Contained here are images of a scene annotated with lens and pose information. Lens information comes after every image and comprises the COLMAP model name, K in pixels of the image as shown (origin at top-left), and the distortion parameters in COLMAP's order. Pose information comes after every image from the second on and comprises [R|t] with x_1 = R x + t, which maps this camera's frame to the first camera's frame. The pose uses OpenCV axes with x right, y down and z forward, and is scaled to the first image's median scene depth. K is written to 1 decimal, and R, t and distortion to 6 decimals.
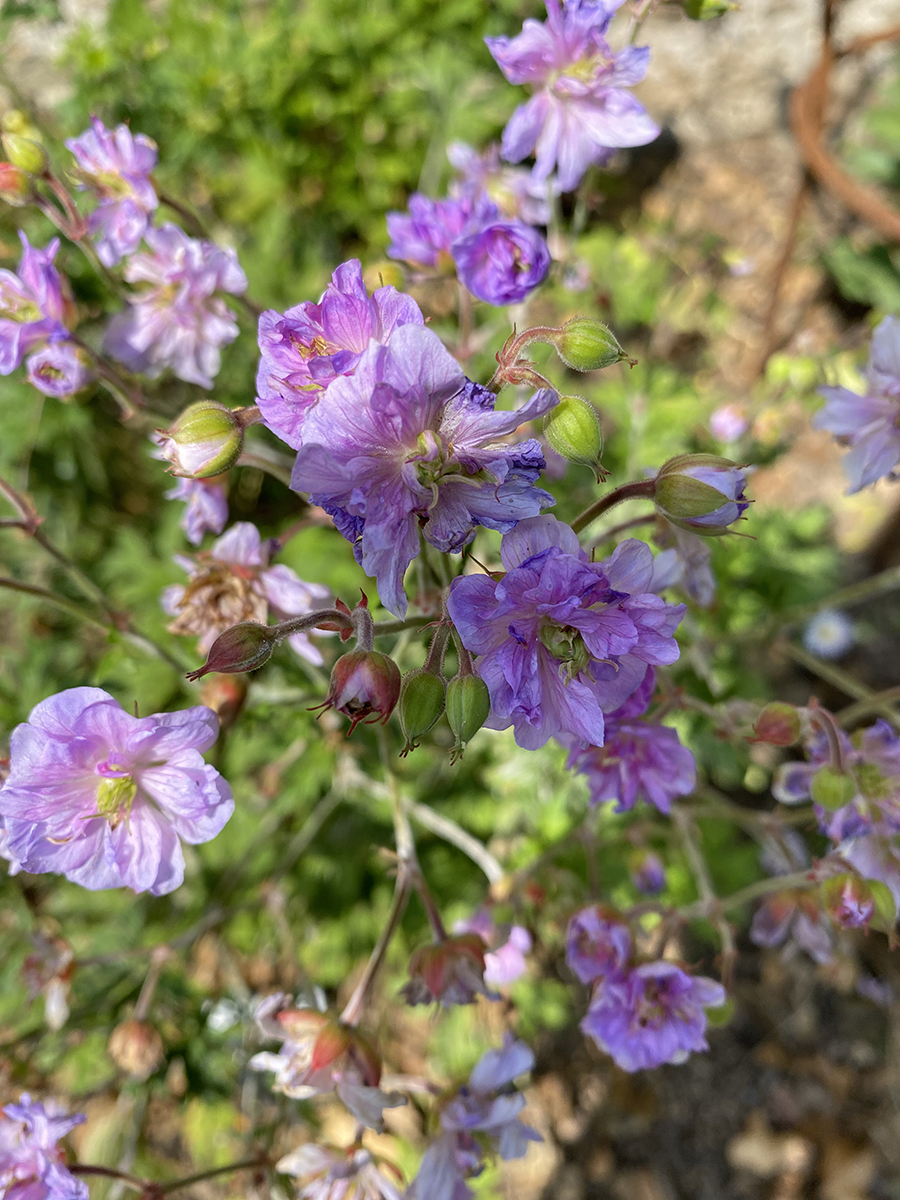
lens RADIAL K [[858.1, 0, 450.0], [0, 858.1, 600.0], [0, 0, 1]] dist [-0.151824, 0.100761]
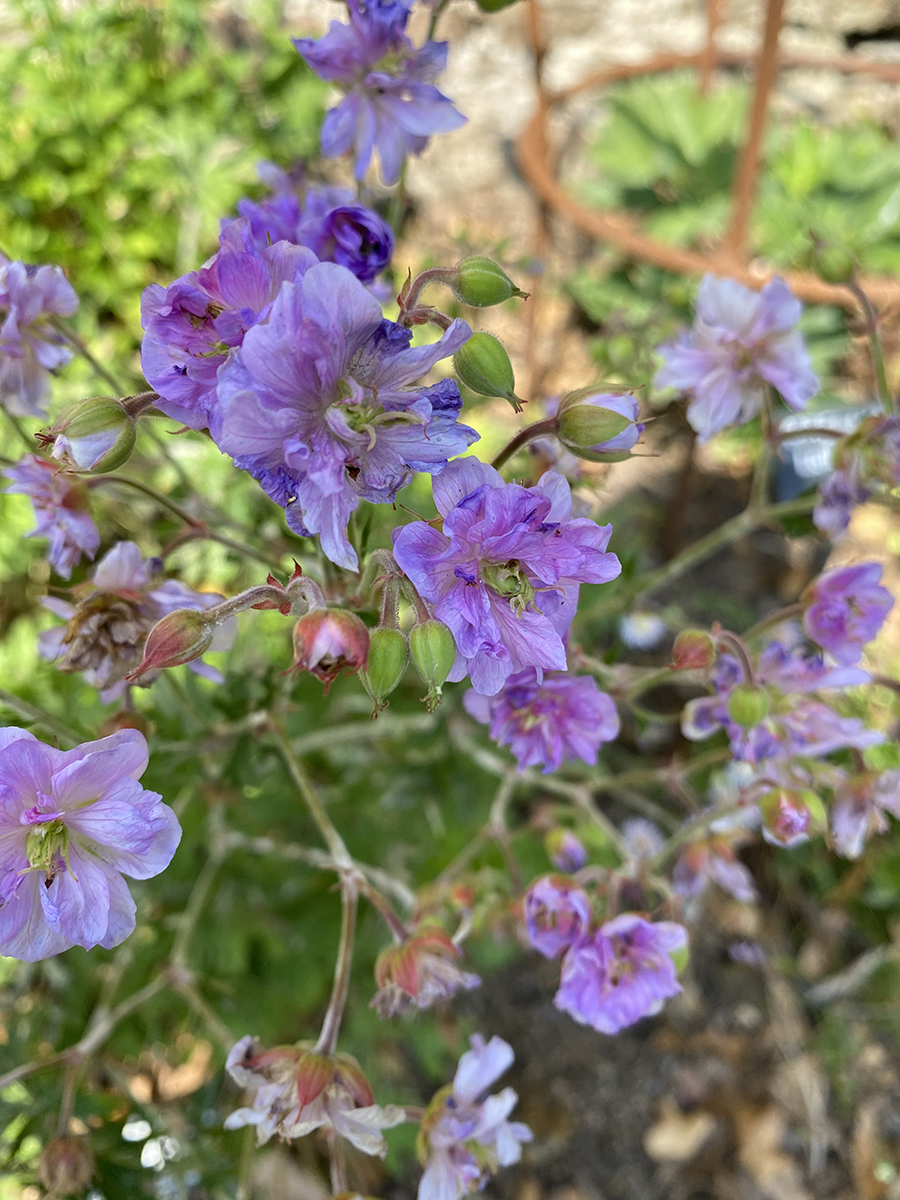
lens RADIAL K [[858.1, 0, 450.0], [0, 858.1, 600.0], [0, 0, 1]] dist [-0.151824, 0.100761]
pose [[0.962307, -0.166040, 0.215397, -0.151271], [0.178223, 0.983245, -0.038288, 0.100181], [-0.205431, 0.075233, 0.975776, 0.050178]]
